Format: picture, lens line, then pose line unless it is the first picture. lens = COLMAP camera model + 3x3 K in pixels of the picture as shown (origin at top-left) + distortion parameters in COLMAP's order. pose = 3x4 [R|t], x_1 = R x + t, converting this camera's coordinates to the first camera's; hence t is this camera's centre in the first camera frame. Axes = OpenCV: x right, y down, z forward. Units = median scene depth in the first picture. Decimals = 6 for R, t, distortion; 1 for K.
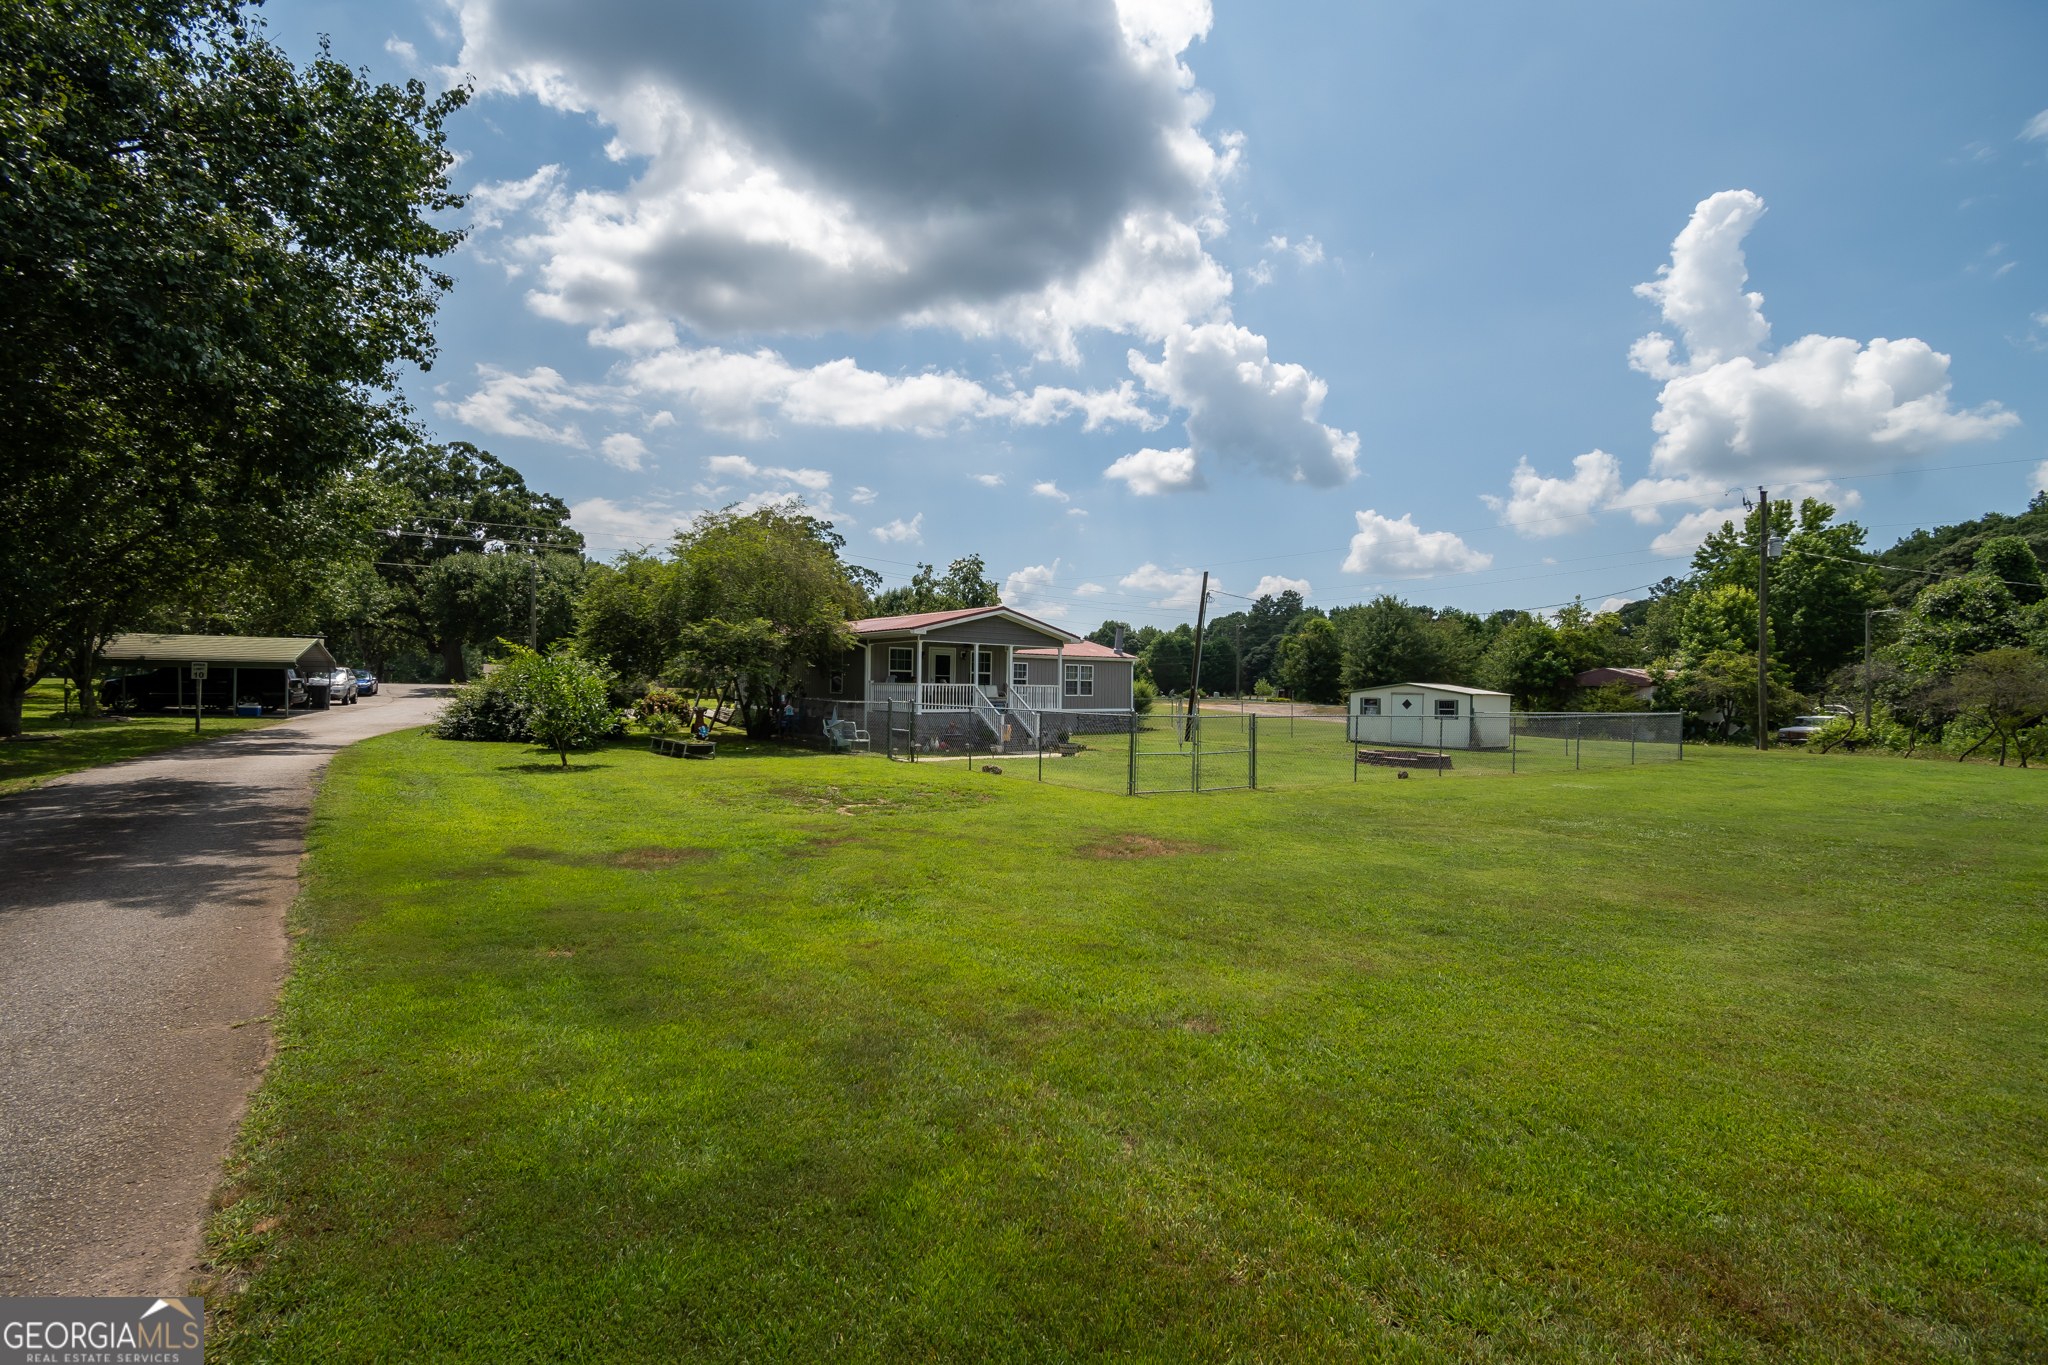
lens RADIAL K [[914.1, 0, 1026.8], [0, 914.1, 688.3], [0, 0, 1]] dist [0.013245, -0.006576]
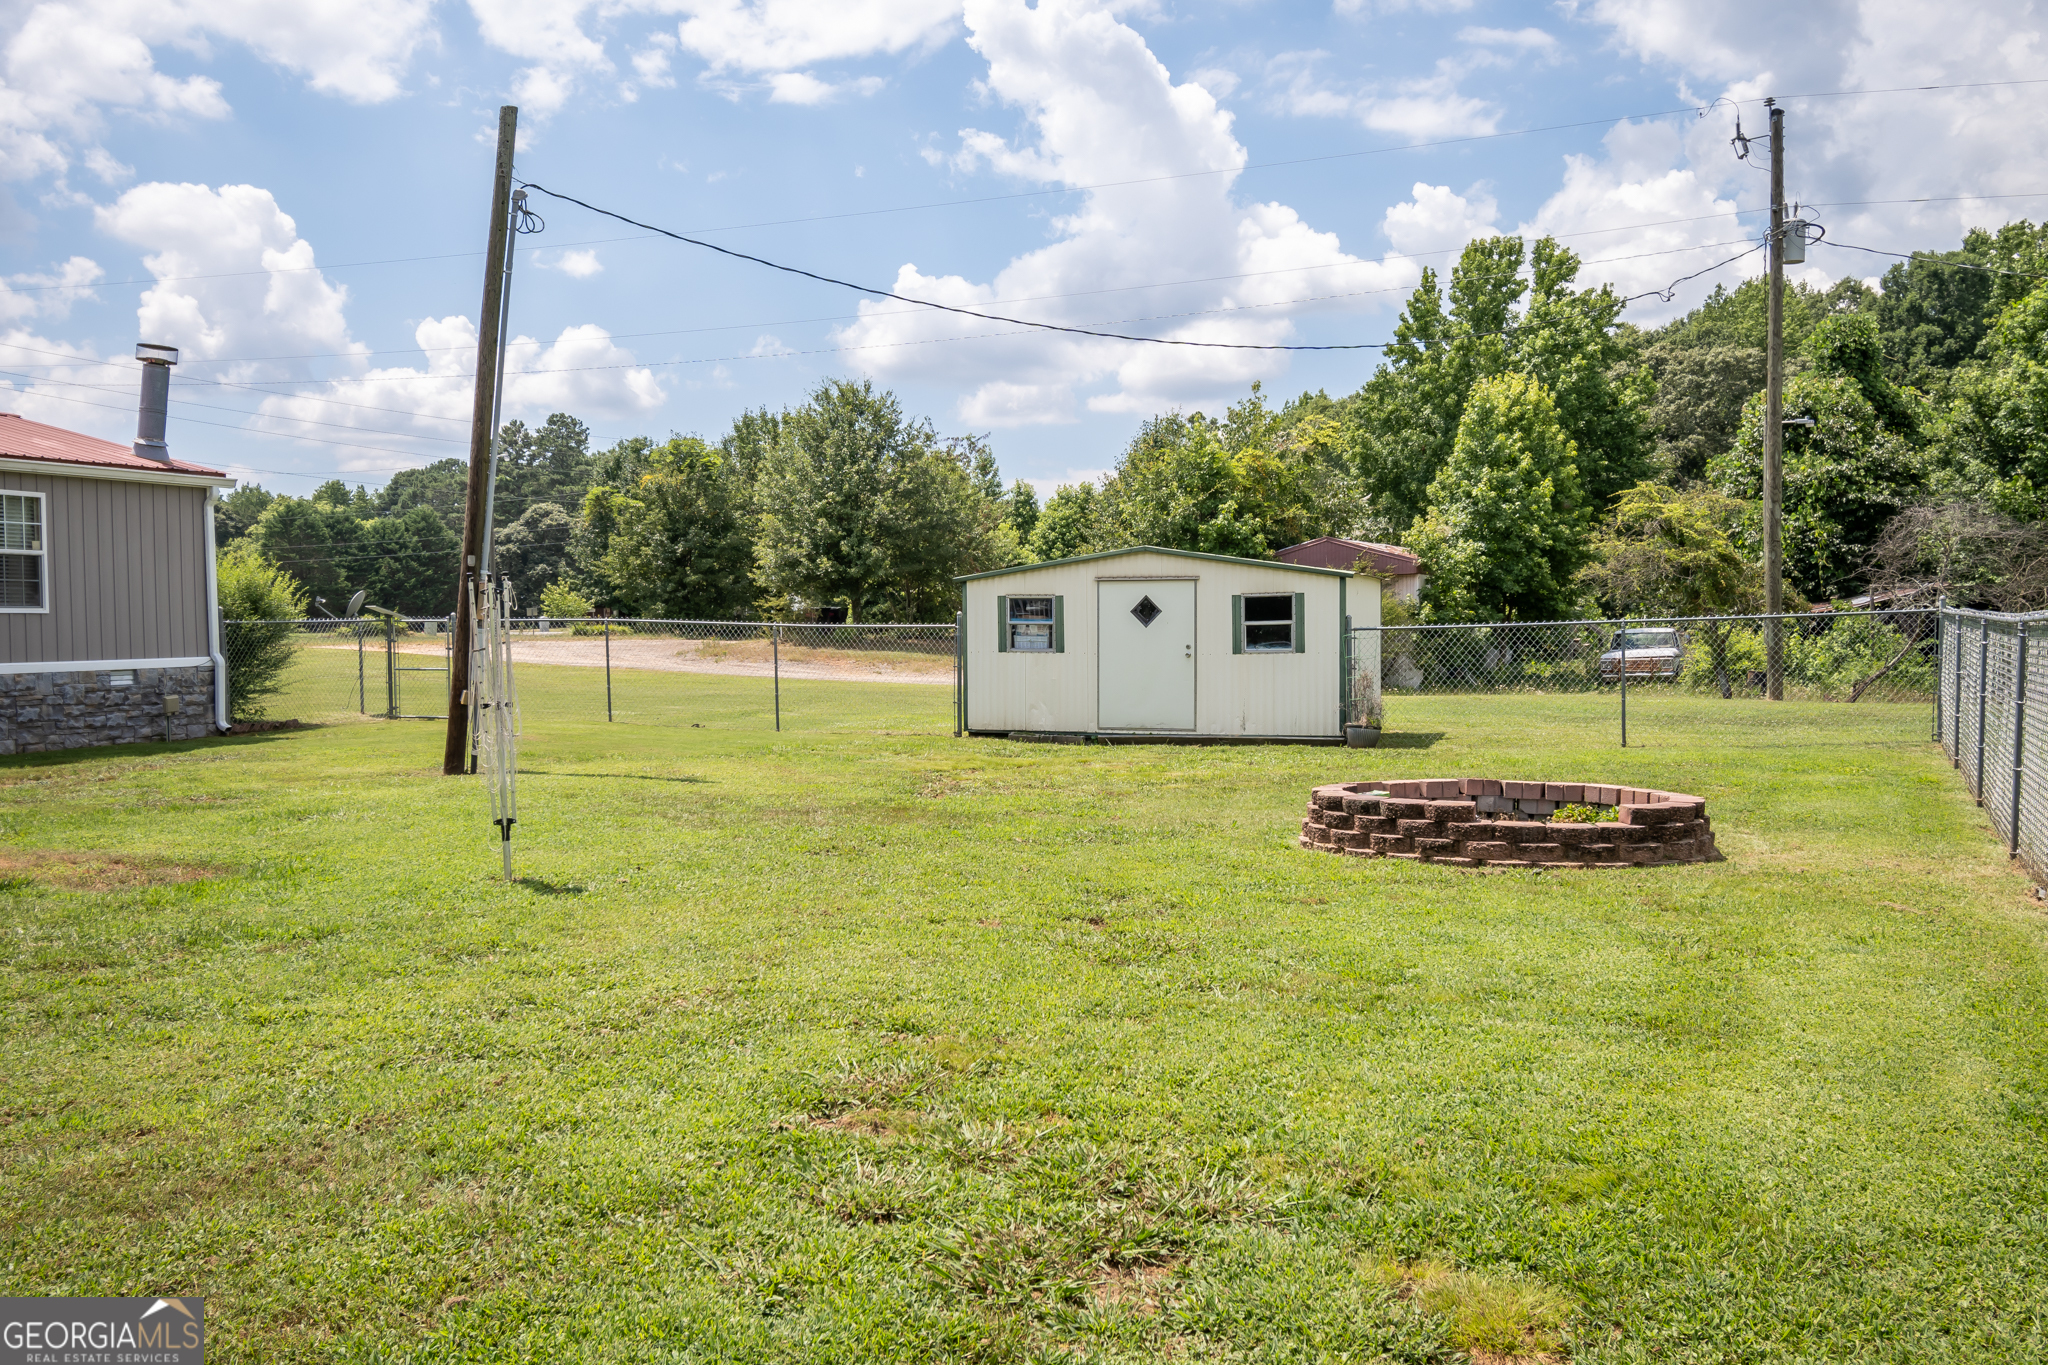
lens RADIAL K [[1714.0, 0, 1024.0], [0, 1714.0, 682.5], [0, 0, 1]] dist [0.009007, -0.003301]
pose [[0.850795, -0.040829, 0.523909, 0.038668], [0.021312, 0.998838, 0.043232, 0.009965], [-0.525065, -0.025616, 0.850677, 0.328936]]
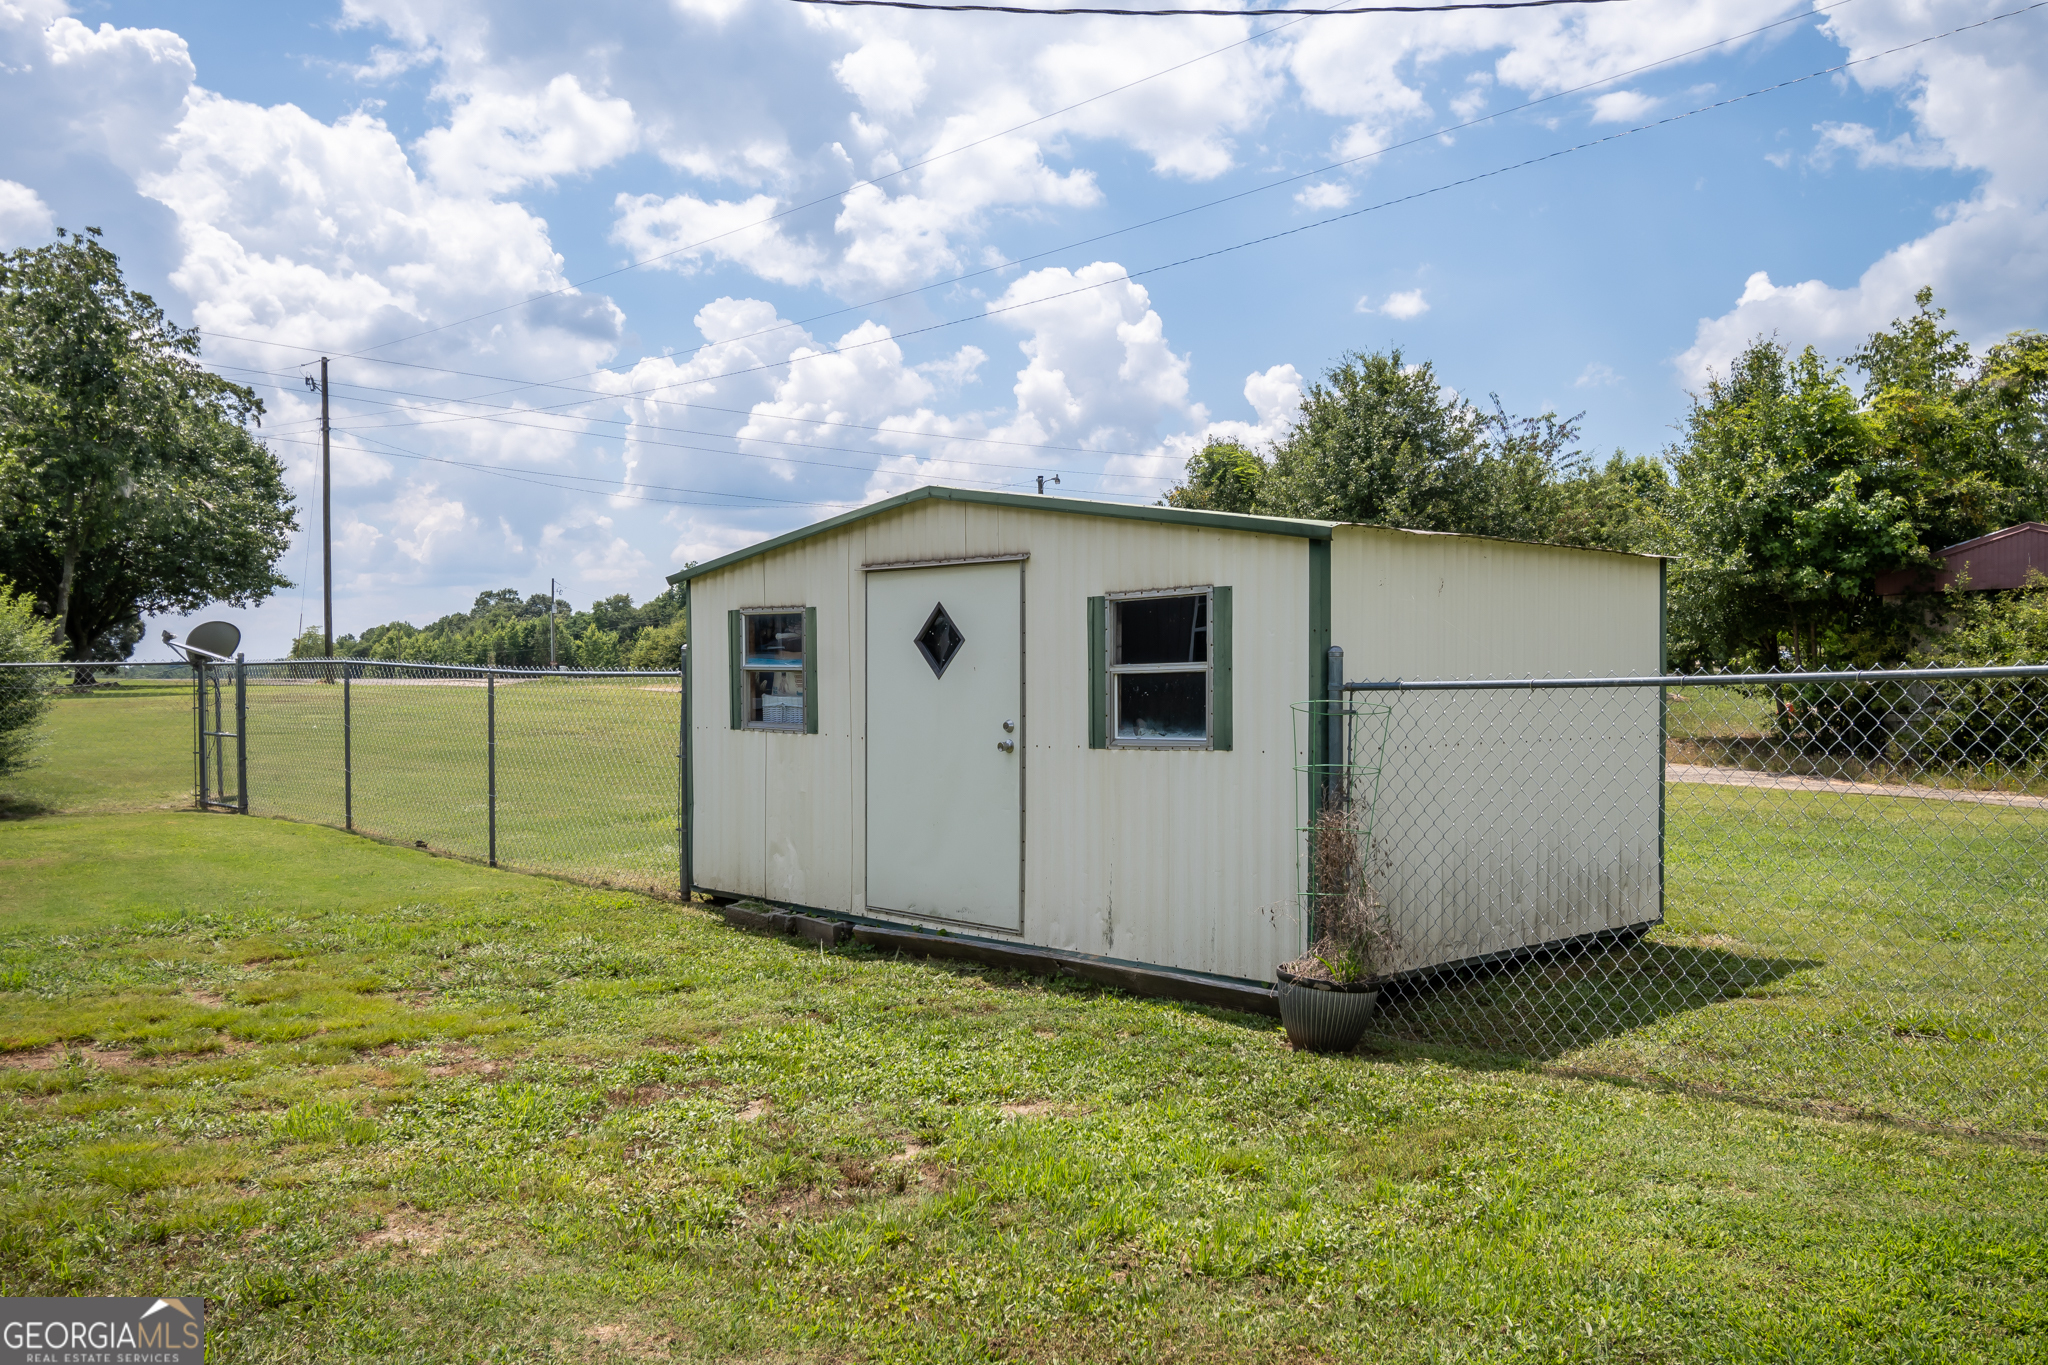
lens RADIAL K [[1714.0, 0, 1024.0], [0, 1714.0, 682.5], [0, 0, 1]] dist [0.009007, -0.003301]
pose [[0.995822, -0.024741, 0.087897, 0.263387], [0.024042, 0.999670, 0.008999, 0.014044], [-0.088091, -0.006848, 0.996089, 0.483661]]
